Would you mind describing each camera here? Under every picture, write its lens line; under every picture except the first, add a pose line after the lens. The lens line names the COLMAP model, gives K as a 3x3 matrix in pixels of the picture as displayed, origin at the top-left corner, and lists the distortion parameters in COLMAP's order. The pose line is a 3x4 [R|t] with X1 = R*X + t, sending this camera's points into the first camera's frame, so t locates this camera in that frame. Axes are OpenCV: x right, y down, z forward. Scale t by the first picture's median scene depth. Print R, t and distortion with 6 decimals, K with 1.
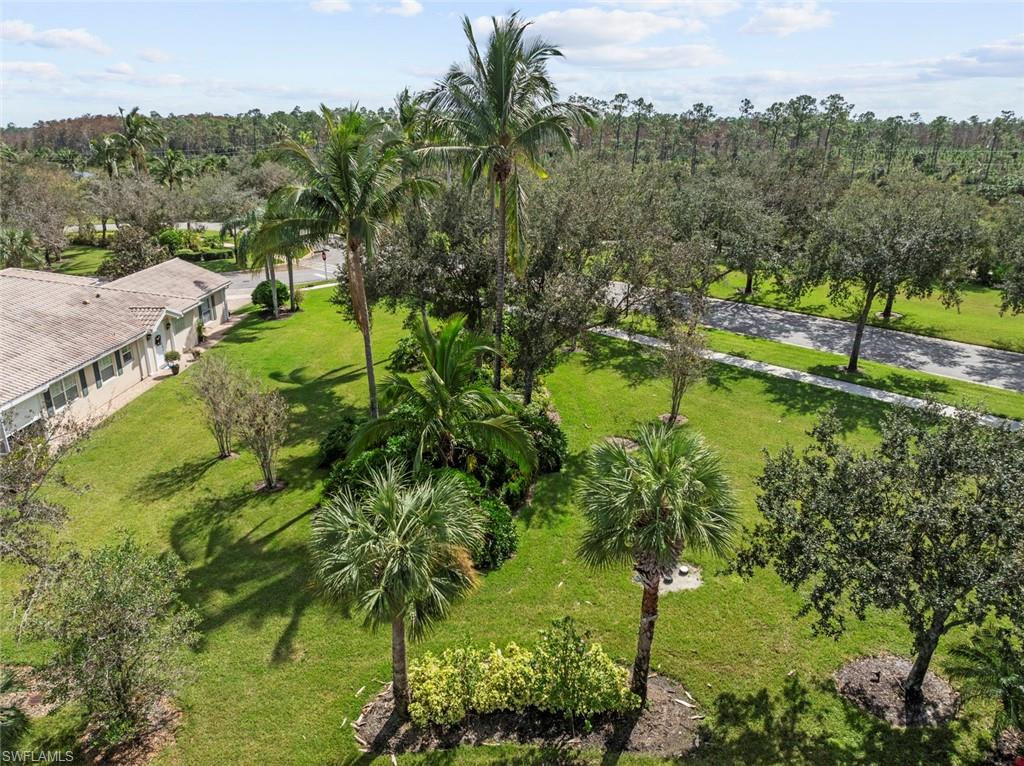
lens RADIAL K [[705.6, 0, 512.0], [0, 705.6, 383.0], [0, 0, 1]] dist [-0.028204, -0.000315]
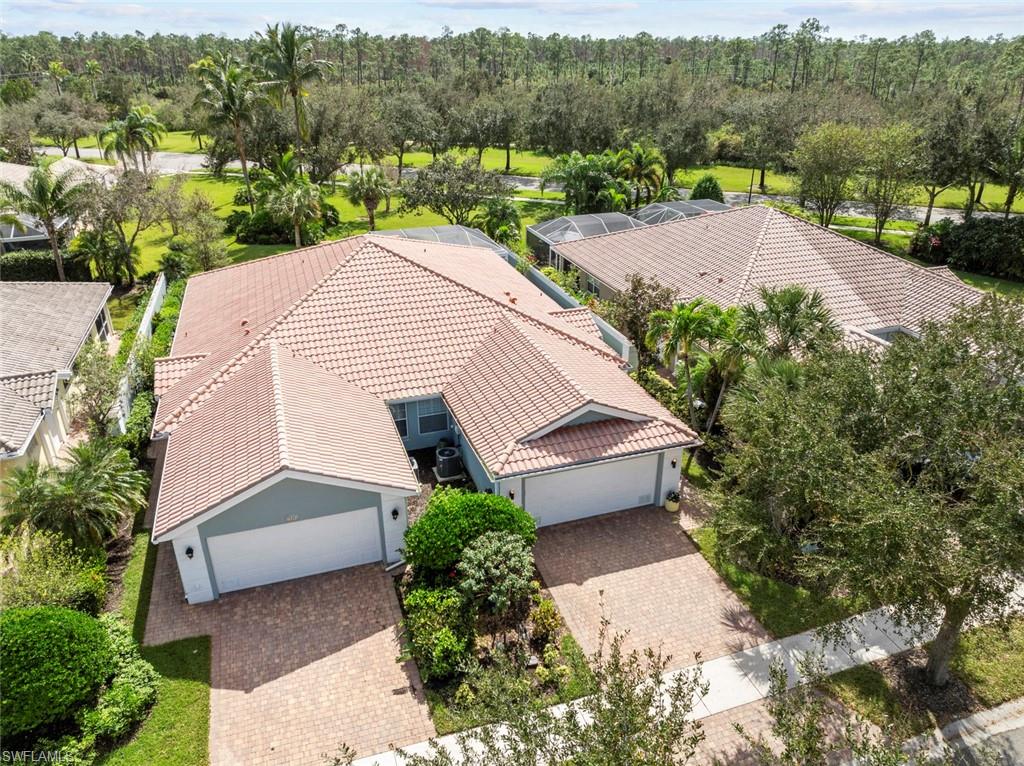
lens RADIAL K [[725.4, 0, 512.0], [0, 725.4, 383.0], [0, 0, 1]] dist [-0.039964, -0.002022]
pose [[0.938216, -0.148837, 0.312406, -0.142255], [0.118709, 0.986427, 0.113449, 0.288236], [-0.325051, -0.069354, 0.943150, -0.960668]]
